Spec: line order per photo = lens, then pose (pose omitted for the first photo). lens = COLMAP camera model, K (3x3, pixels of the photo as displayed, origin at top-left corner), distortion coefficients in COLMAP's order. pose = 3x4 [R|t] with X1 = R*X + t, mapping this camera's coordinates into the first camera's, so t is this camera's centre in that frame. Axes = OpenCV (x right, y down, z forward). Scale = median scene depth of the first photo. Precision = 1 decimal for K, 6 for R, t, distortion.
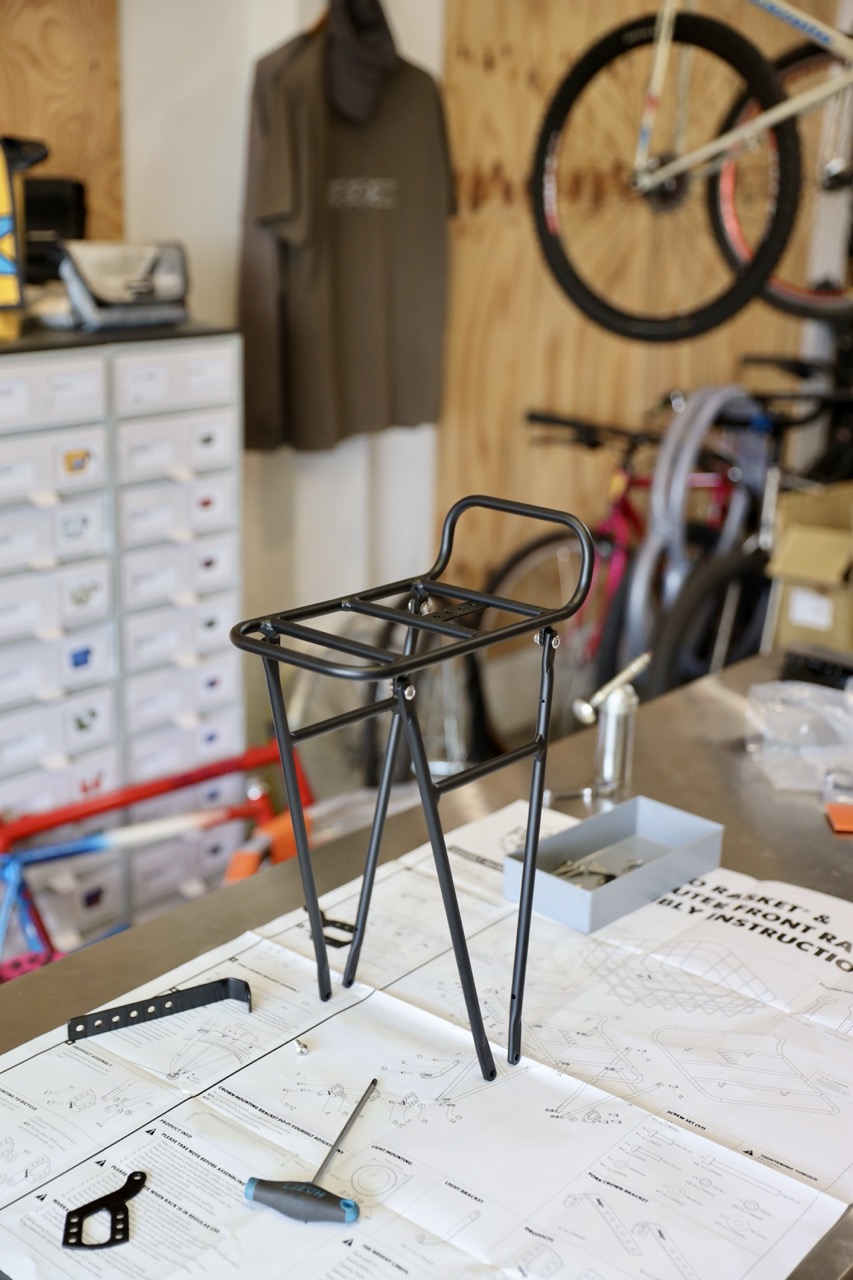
lens RADIAL K [[1558.9, 0, 435.0], [0, 1558.9, 633.7], [0, 0, 1]] dist [0.043095, 0.000000]
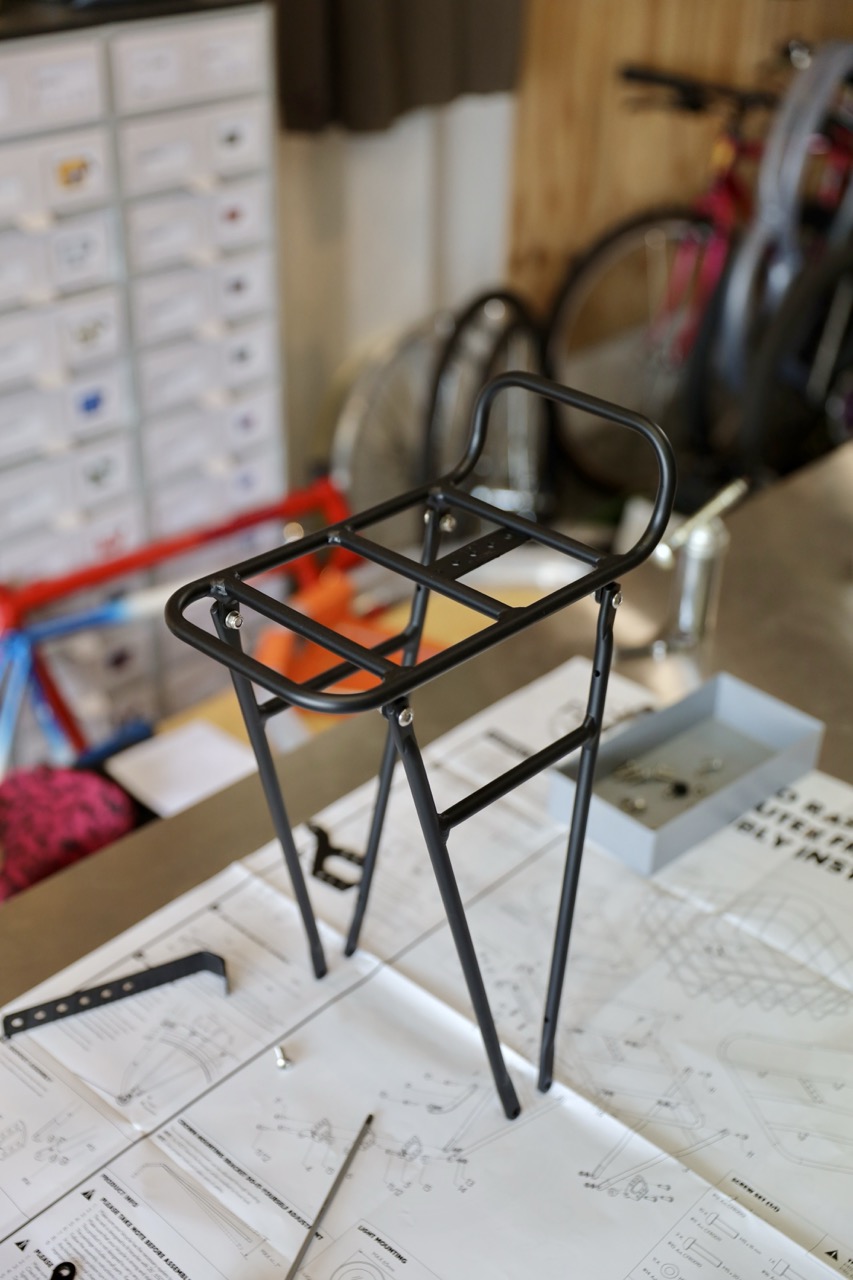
lens RADIAL K [[1558.9, 0, 431.6], [0, 1558.9, 638.5], [0, 0, 1]] dist [0.043095, 0.000000]
pose [[0.998230, 0.028129, -0.052404, 0.019801], [-0.014641, 0.970194, 0.241888, -0.104352], [0.057646, -0.240693, 0.968888, 0.189857]]
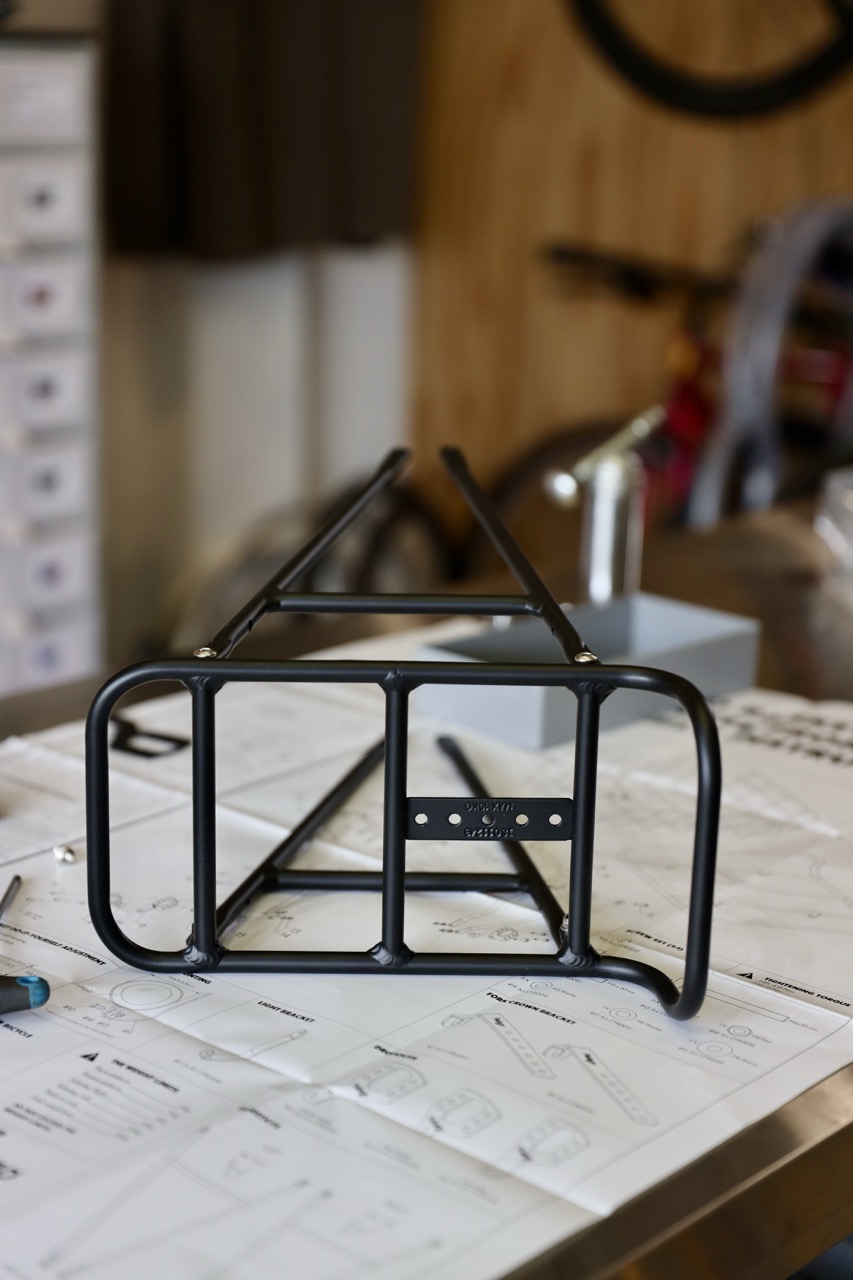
lens RADIAL K [[2263.8, 0, 426.7], [0, 2263.8, 645.2], [0, 0, 1]] dist [0.103626, 0.000000]
pose [[0.999850, 0.007836, -0.015460, 0.054522], [-0.008323, 0.999463, -0.031686, 0.147306], [0.015203, 0.031810, 0.999378, 0.048893]]
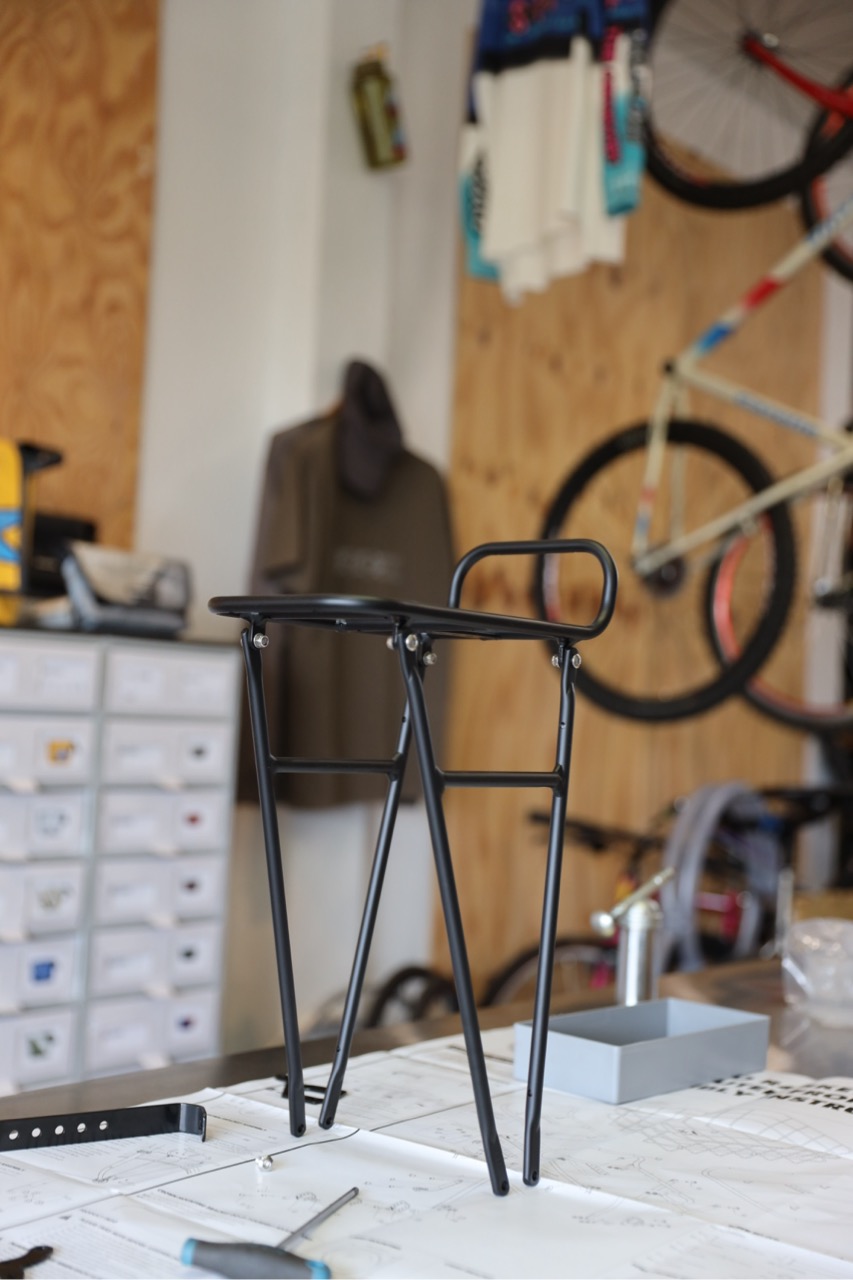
lens RADIAL K [[1558.9, 0, 436.9], [0, 1558.9, 635.3], [0, 0, 1]] dist [0.043095, 0.000000]
pose [[0.999863, 0.016561, 0.000245, -0.001548], [-0.015498, 0.940695, -0.338898, 0.199946], [-0.005843, 0.338848, 0.940823, 0.109656]]
